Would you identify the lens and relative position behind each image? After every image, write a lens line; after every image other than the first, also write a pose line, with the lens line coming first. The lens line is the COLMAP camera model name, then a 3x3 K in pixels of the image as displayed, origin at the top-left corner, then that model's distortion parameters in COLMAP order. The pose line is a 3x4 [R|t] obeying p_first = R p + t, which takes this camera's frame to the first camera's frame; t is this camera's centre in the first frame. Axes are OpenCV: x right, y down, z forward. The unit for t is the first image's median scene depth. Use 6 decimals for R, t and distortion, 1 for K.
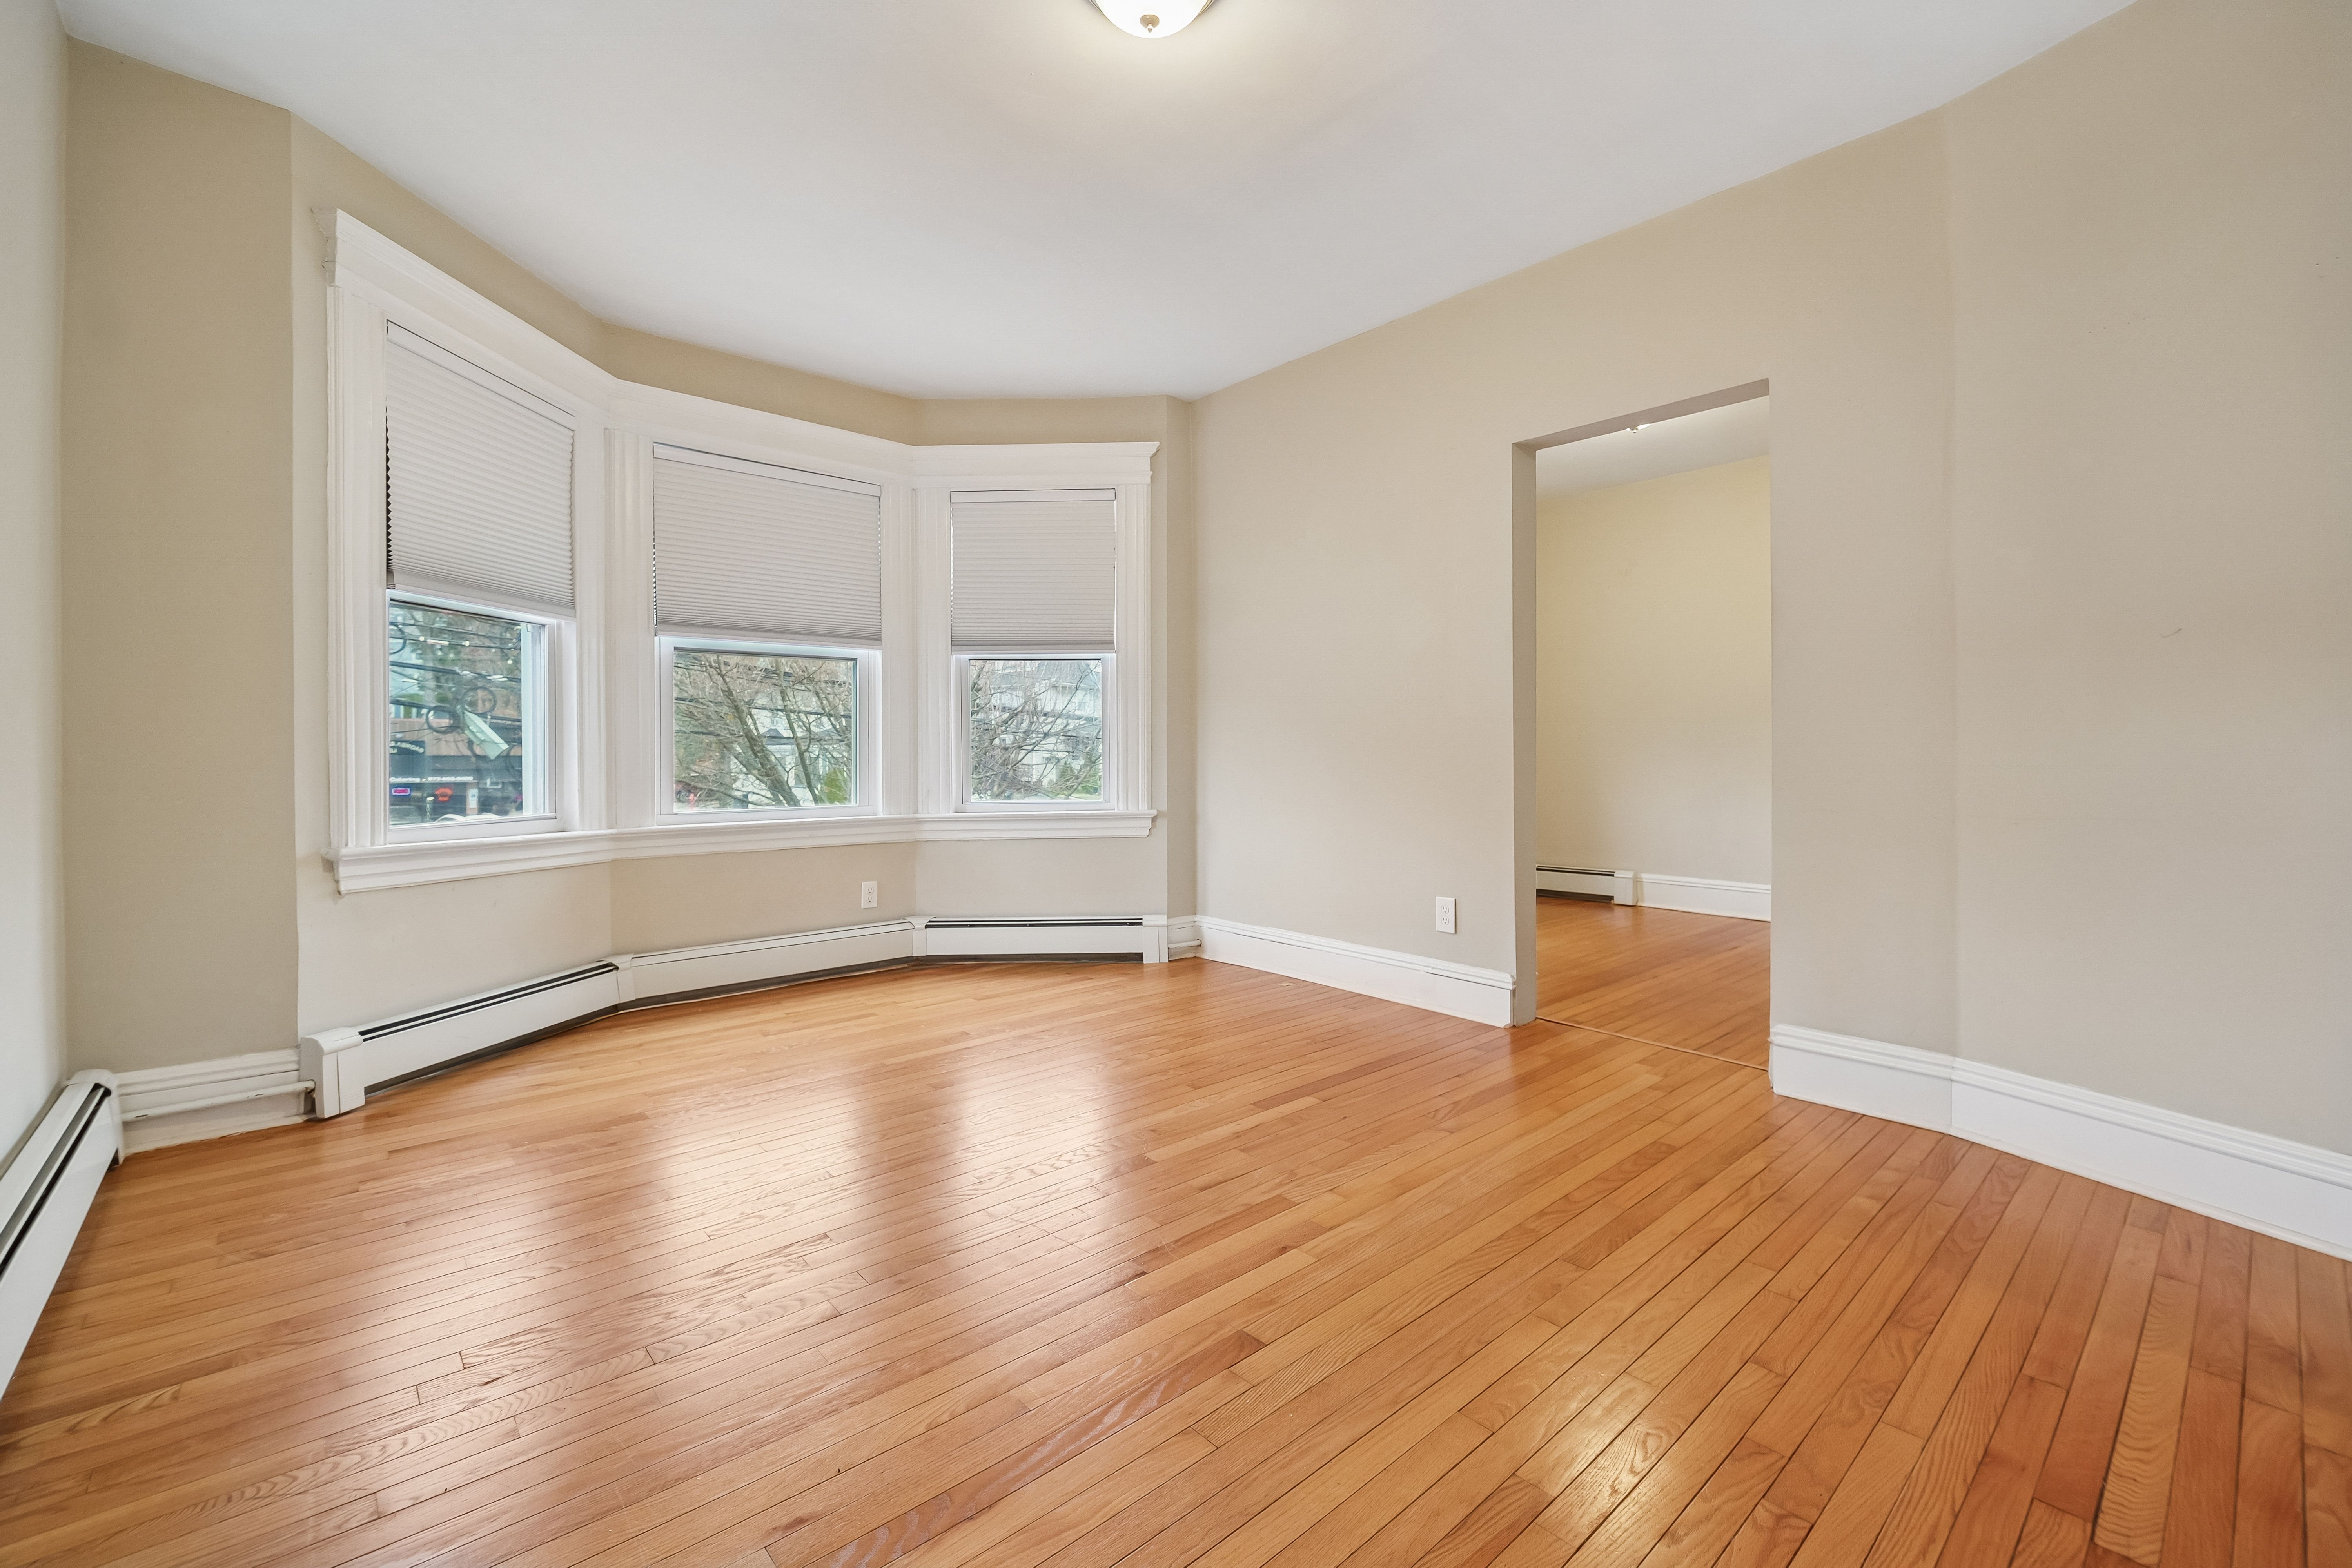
lens RADIAL K [[976.6, 0, 1175.1], [0, 976.6, 745.0], [0, 0, 1]] dist [0.018230, -0.008106]
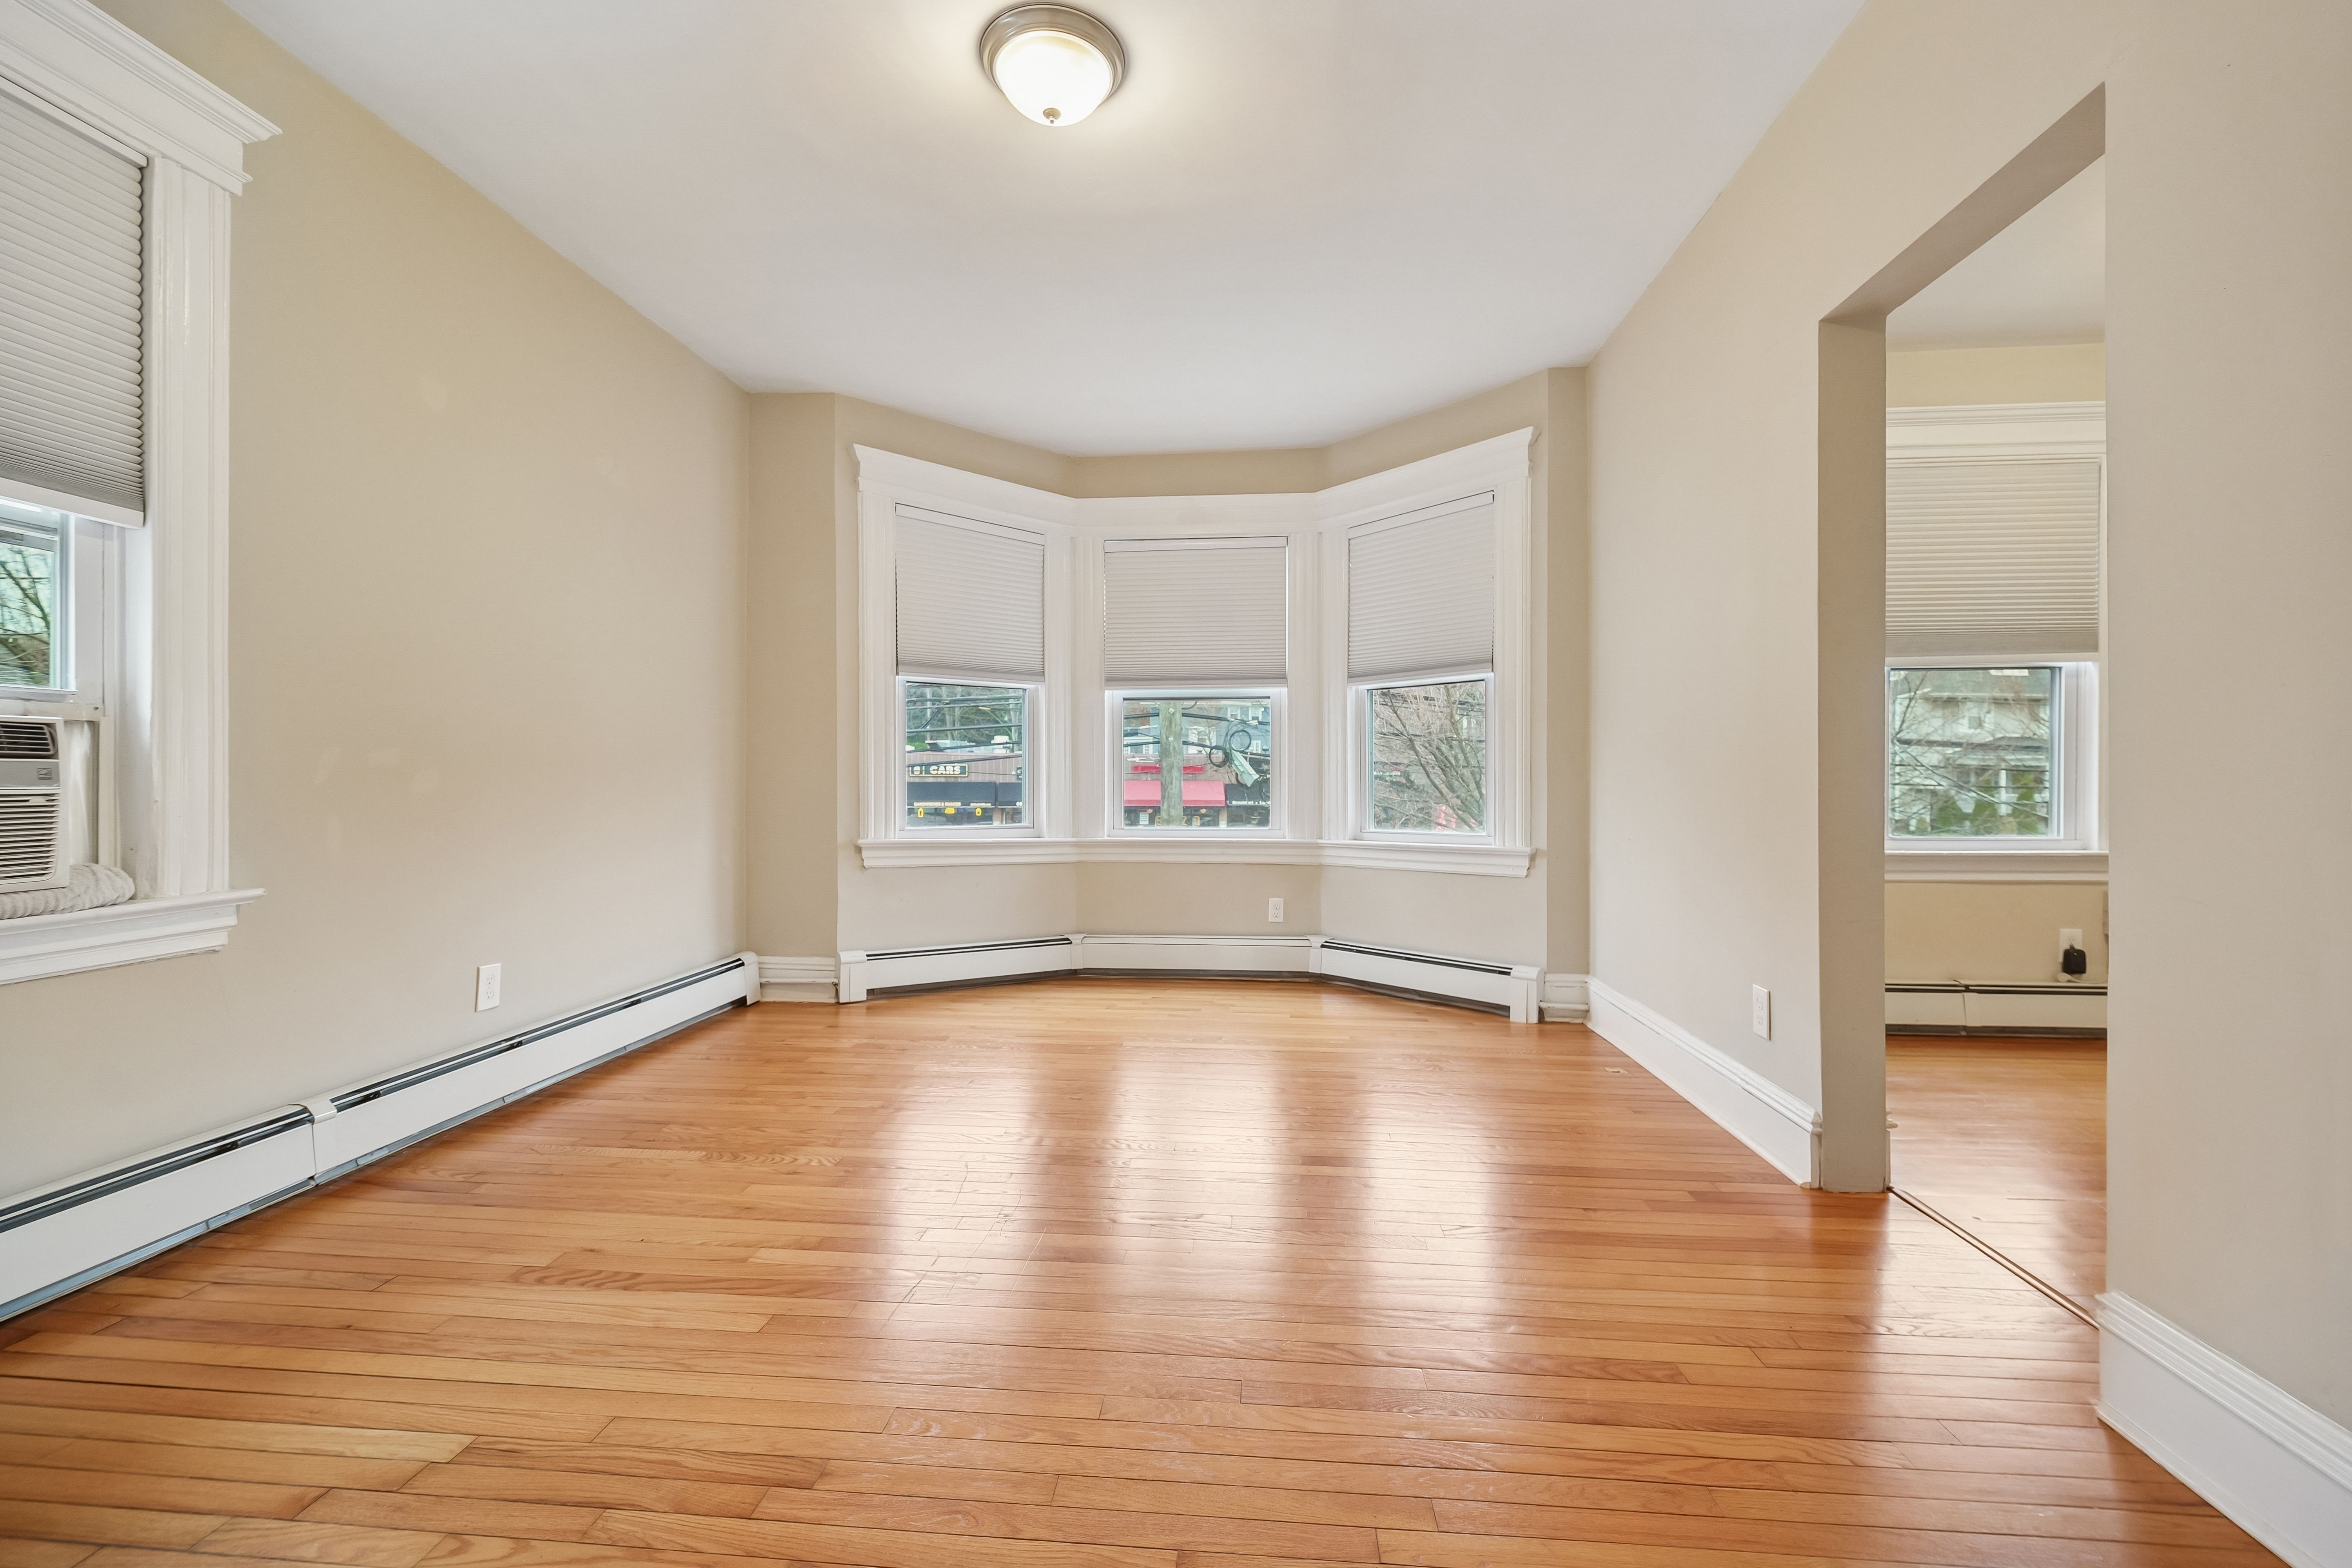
lens RADIAL K [[976.6, 0, 1178.5], [0, 976.6, 785.0], [0, 0, 1]] dist [0.018230, -0.008106]
pose [[0.686772, 0.004578, -0.726858, 0.413405], [0.002909, 0.999955, 0.009047, 0.001570], [0.726867, -0.008327, 0.686728, 0.166321]]
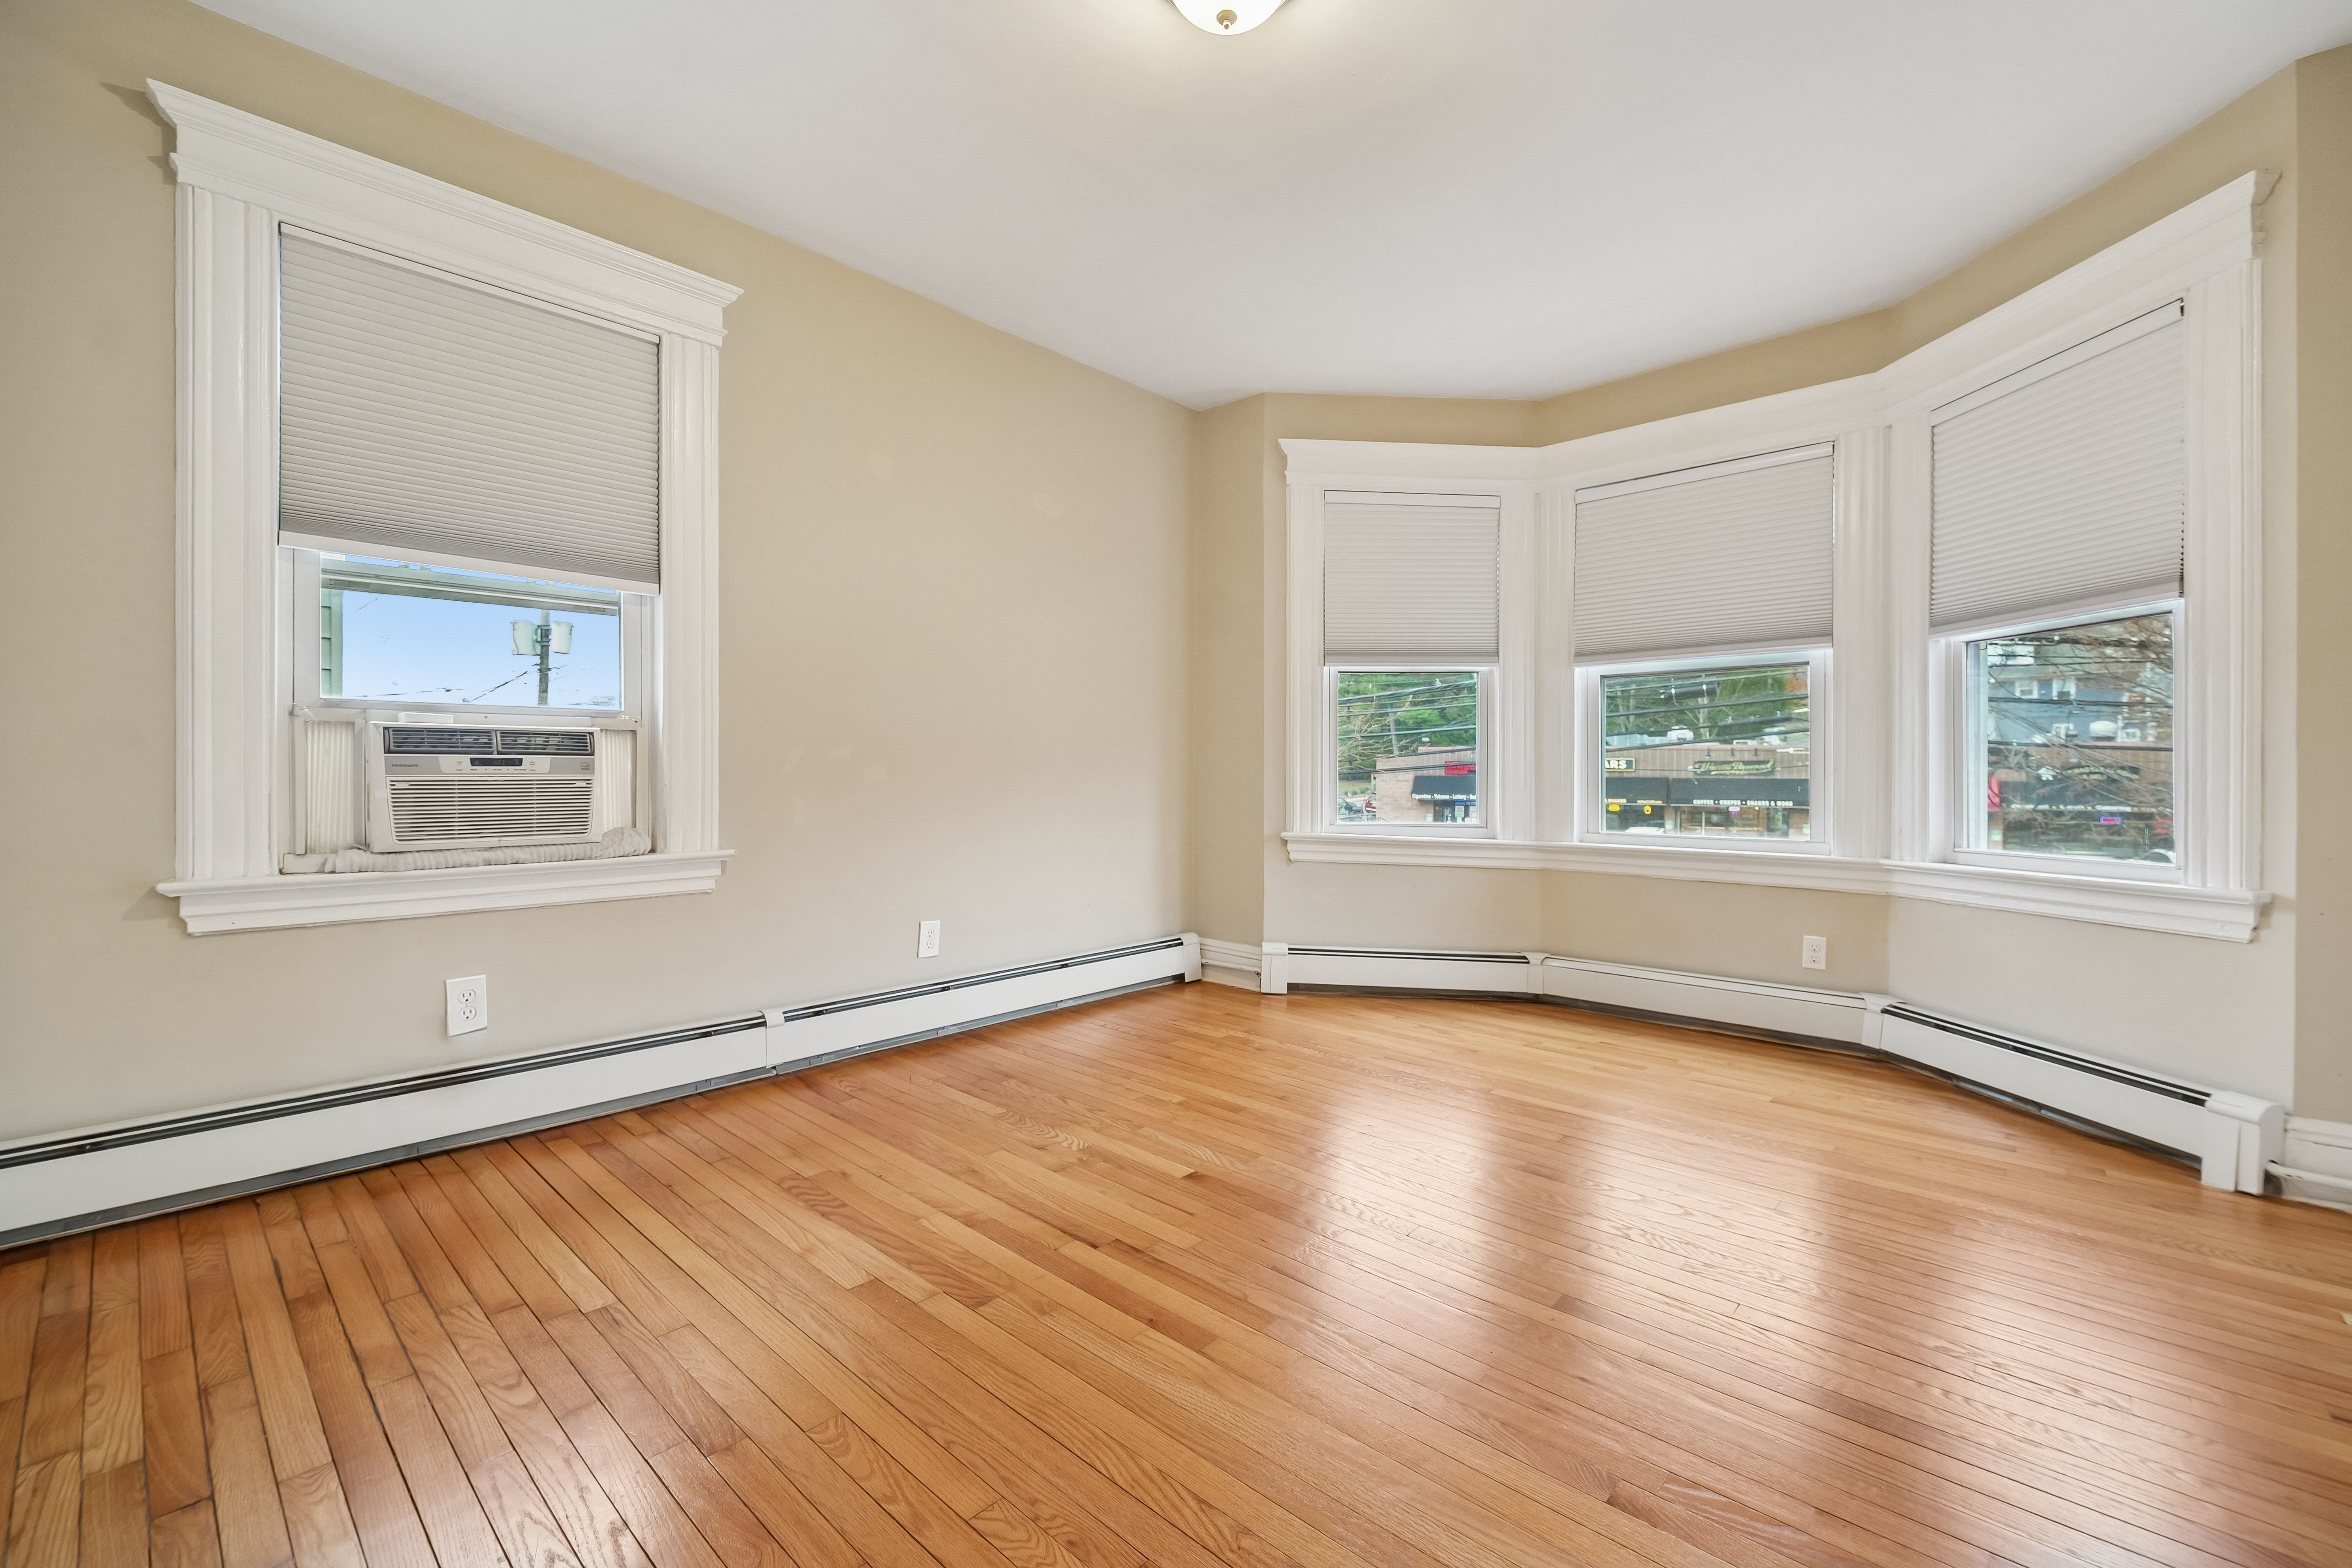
lens RADIAL K [[976.6, 0, 1206.4], [0, 976.6, 777.2], [0, 0, 1]] dist [0.018230, -0.008106]
pose [[0.113324, 0.005933, -0.993540, 0.444162], [0.000352, 0.999982, 0.006012, 0.002956], [0.993558, -0.001031, 0.113320, 0.416177]]
